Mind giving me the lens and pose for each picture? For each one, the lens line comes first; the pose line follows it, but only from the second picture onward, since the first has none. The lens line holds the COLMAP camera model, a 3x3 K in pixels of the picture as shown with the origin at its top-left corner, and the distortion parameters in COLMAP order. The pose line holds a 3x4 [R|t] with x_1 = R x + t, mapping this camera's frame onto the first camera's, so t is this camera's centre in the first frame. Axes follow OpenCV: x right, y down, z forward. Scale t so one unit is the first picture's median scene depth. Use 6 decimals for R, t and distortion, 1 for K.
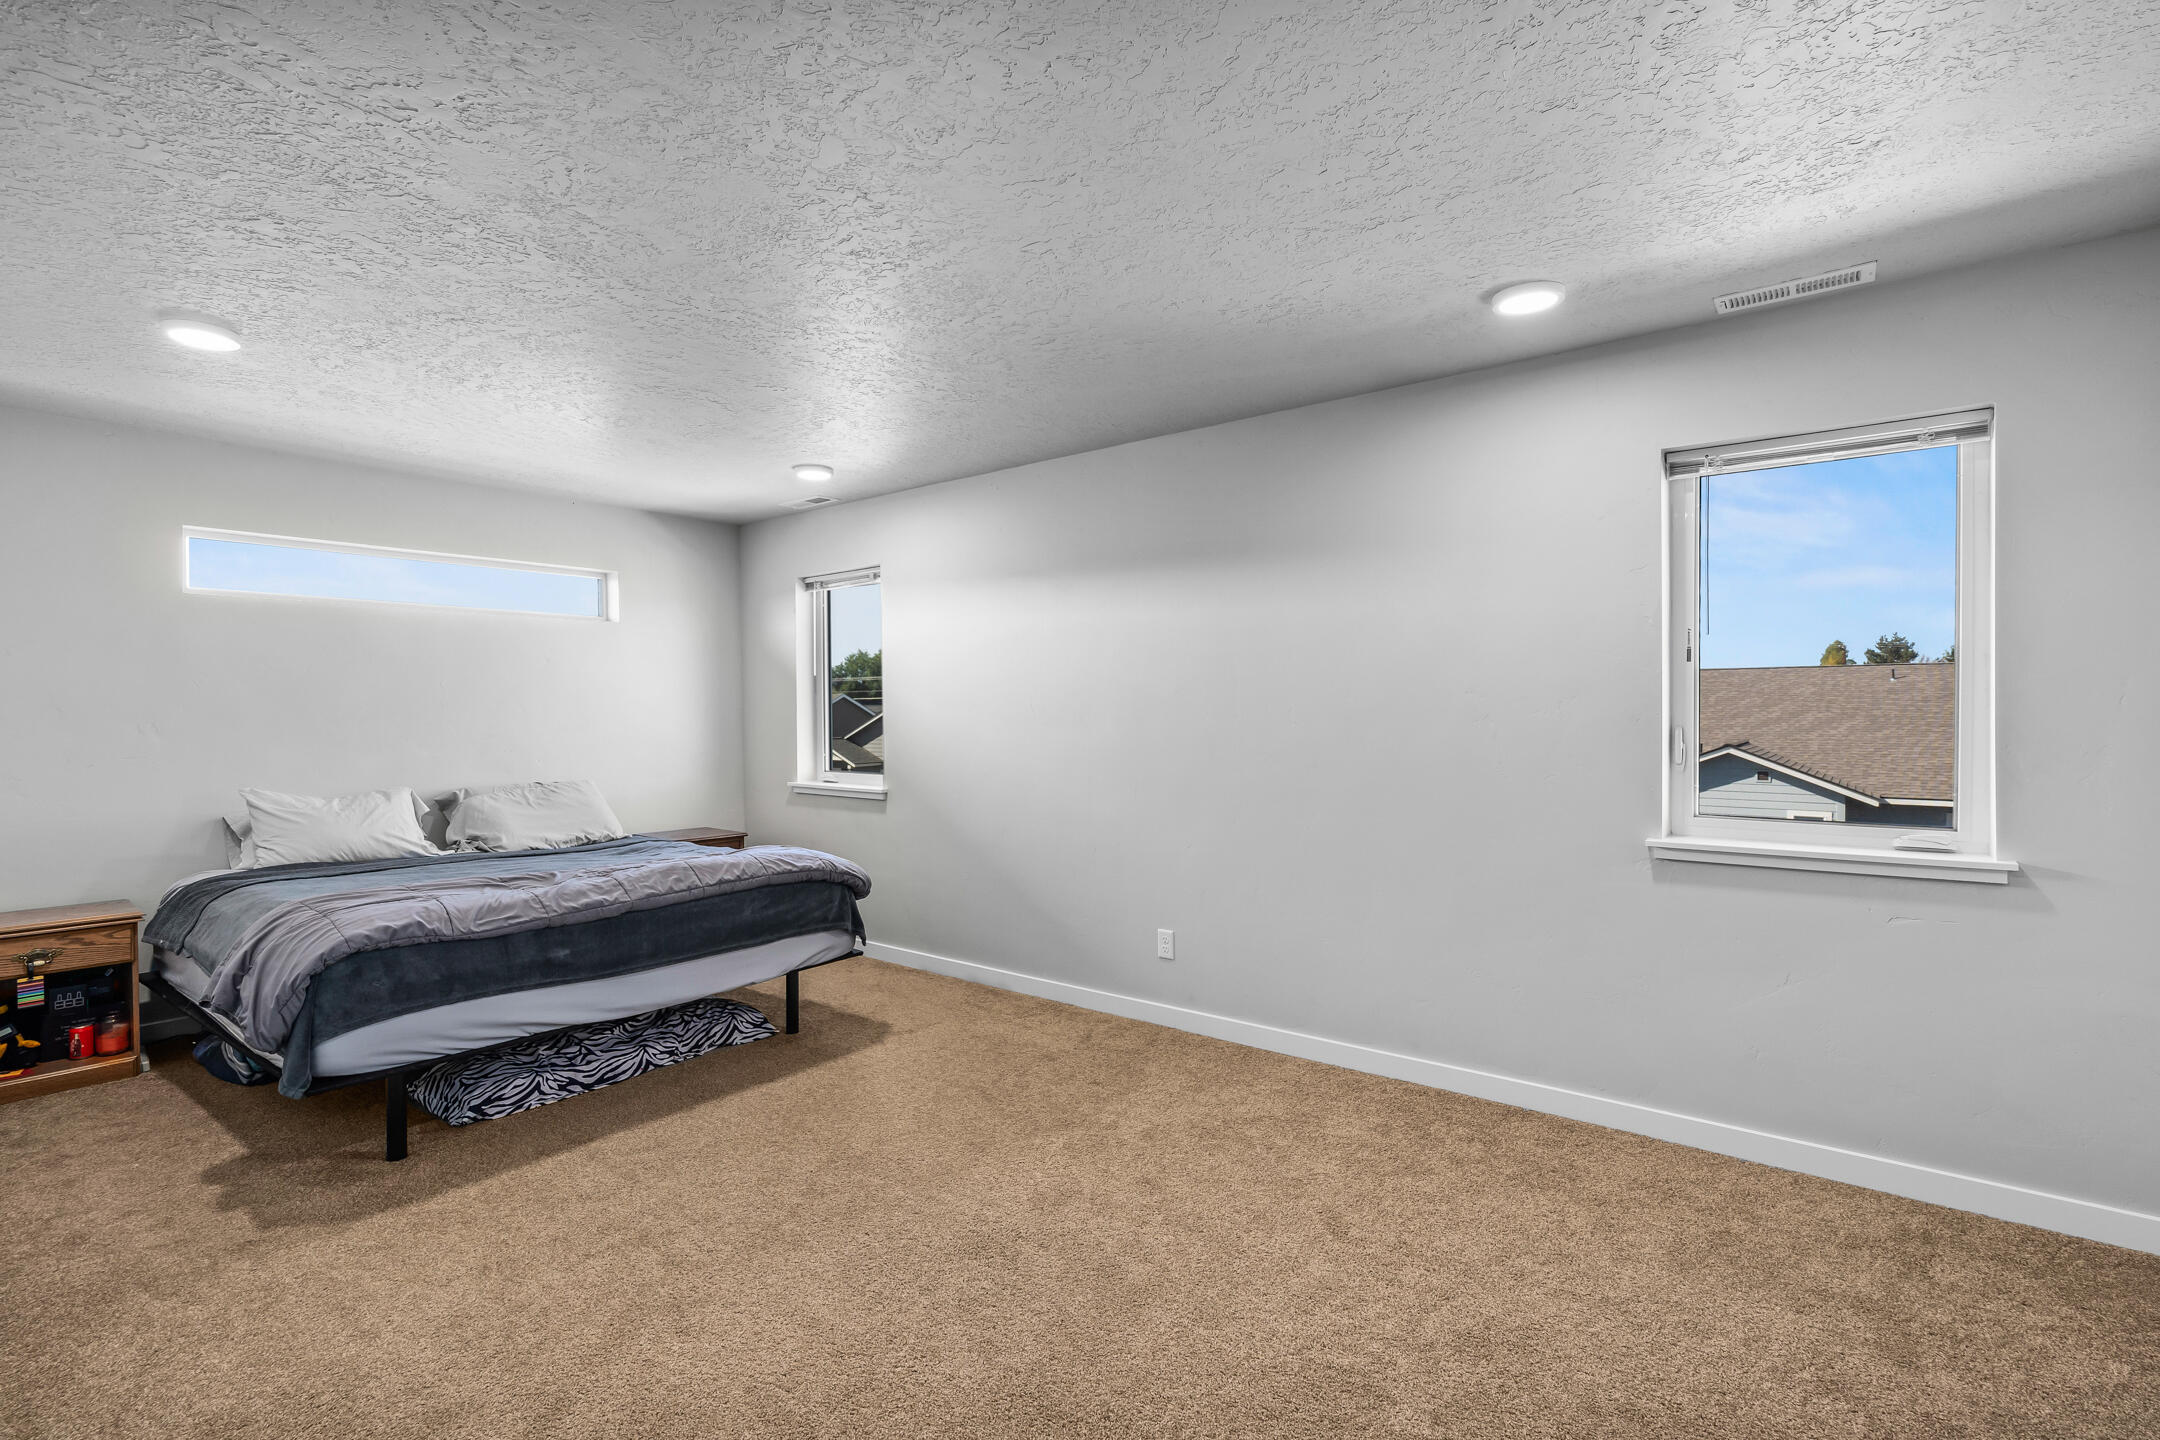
lens RADIAL K [[976.3, 0, 1075.5], [0, 976.3, 725.2], [0, 0, 1]] dist [-0.009001, 0.002825]
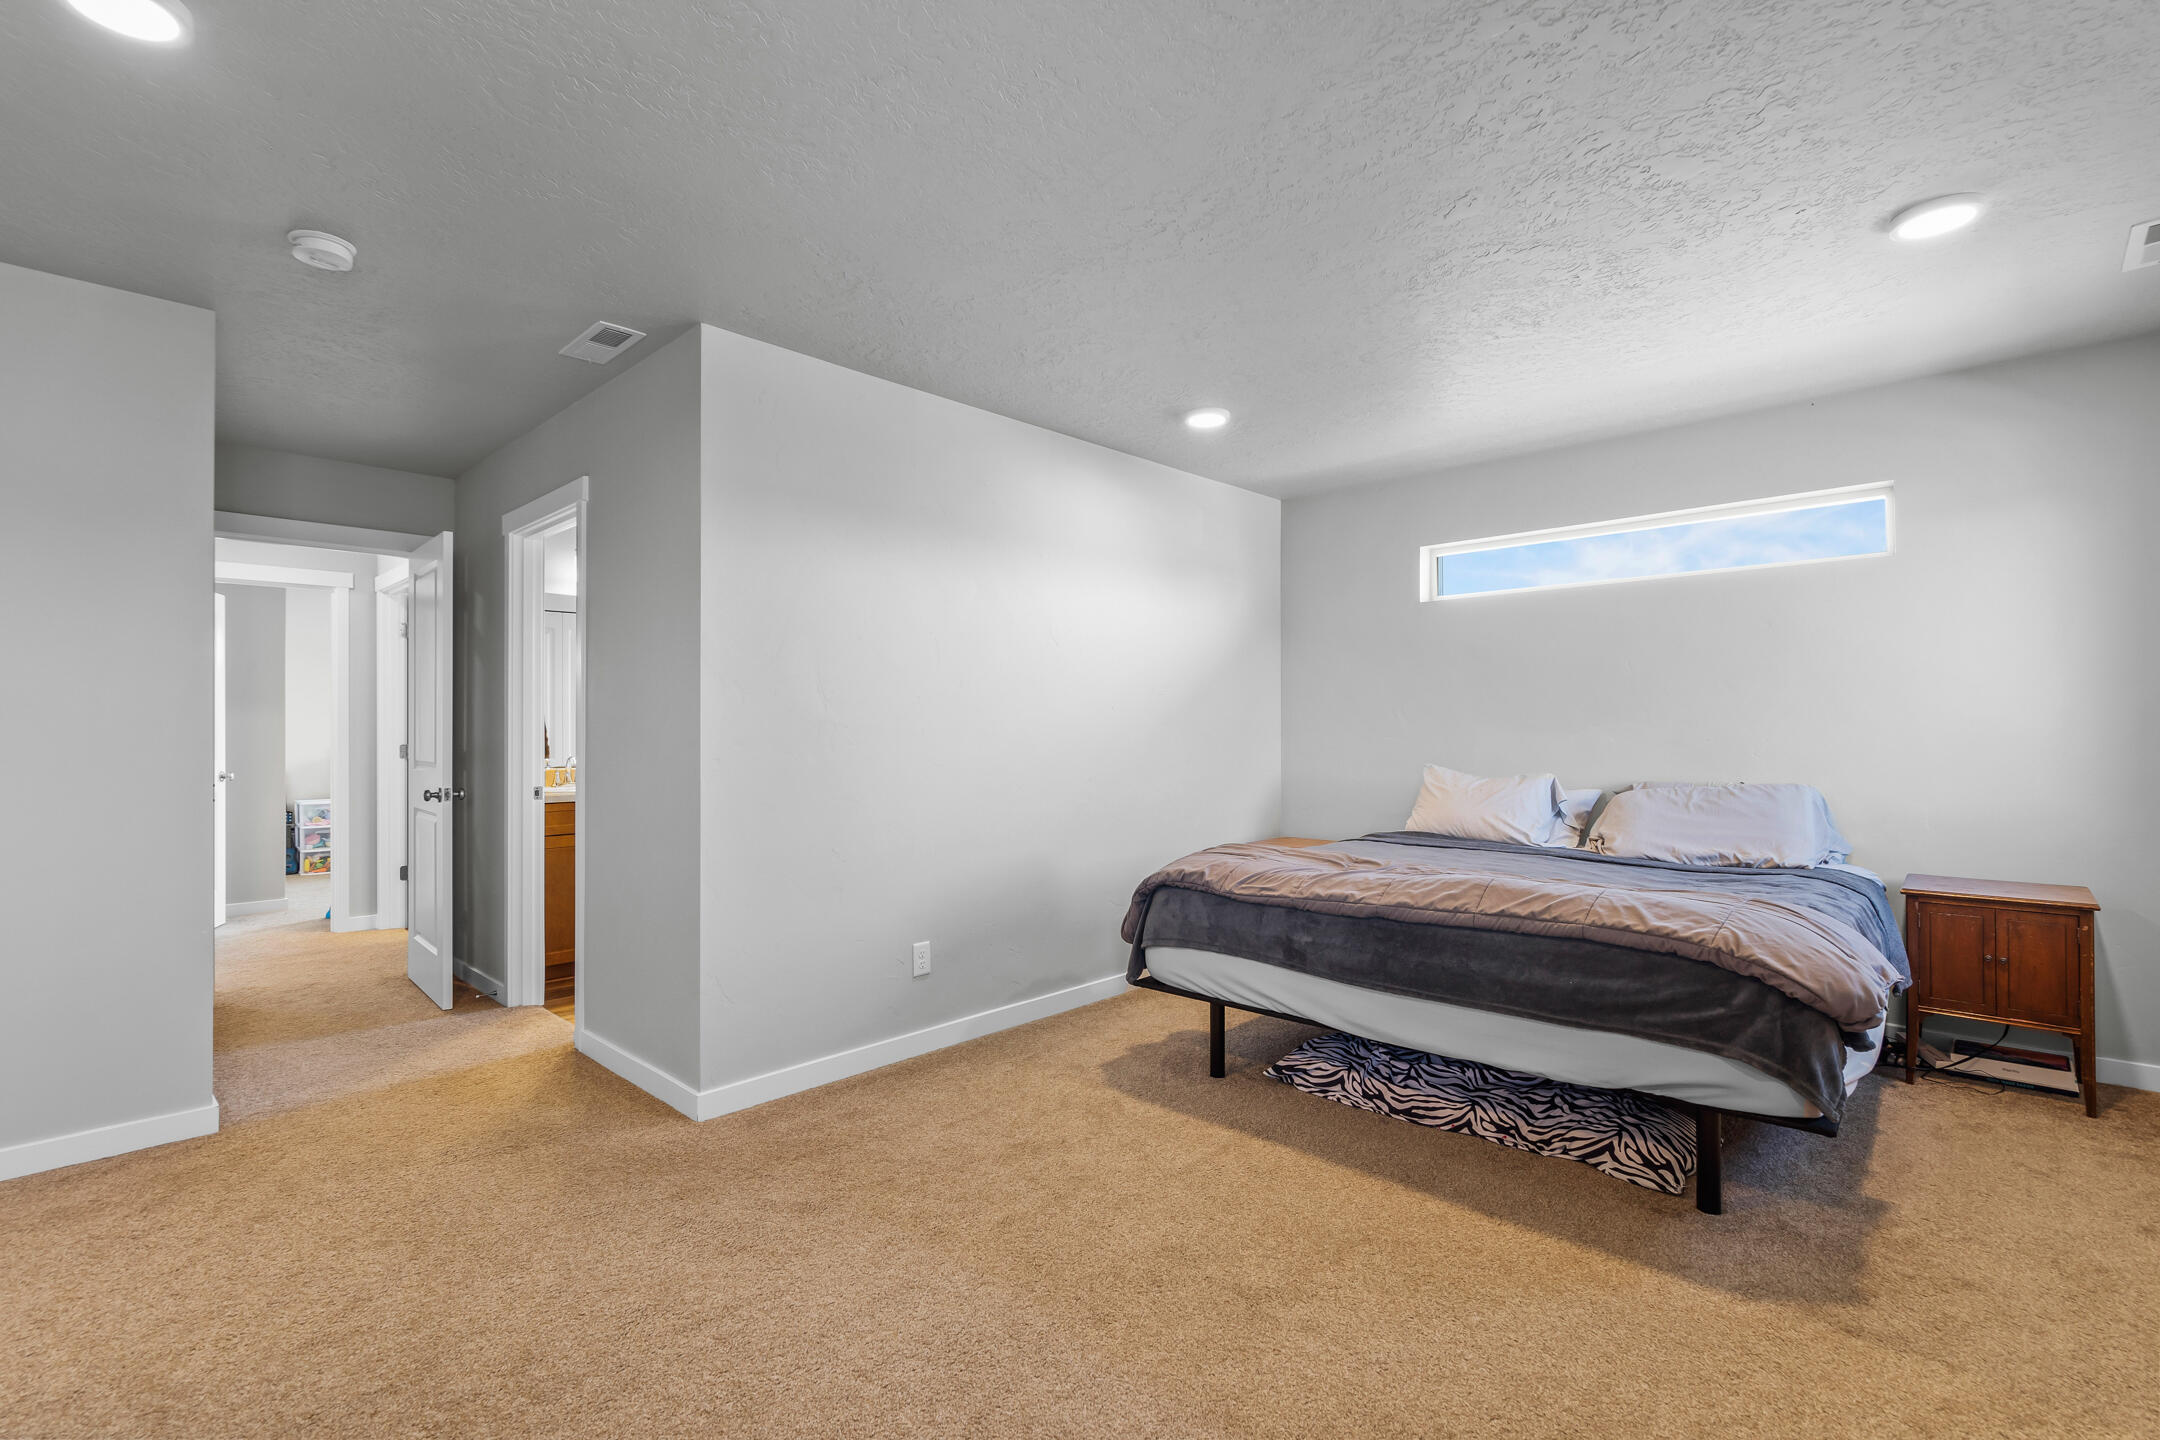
lens RADIAL K [[976.3, 0, 1061.6], [0, 976.3, 722.7], [0, 0, 1]] dist [-0.009001, 0.002825]
pose [[-0.096664, -0.004475, -0.995307, 0.387920], [-0.006534, 0.999971, -0.003861, 0.025158], [0.995296, 0.006130, -0.096690, 0.752330]]
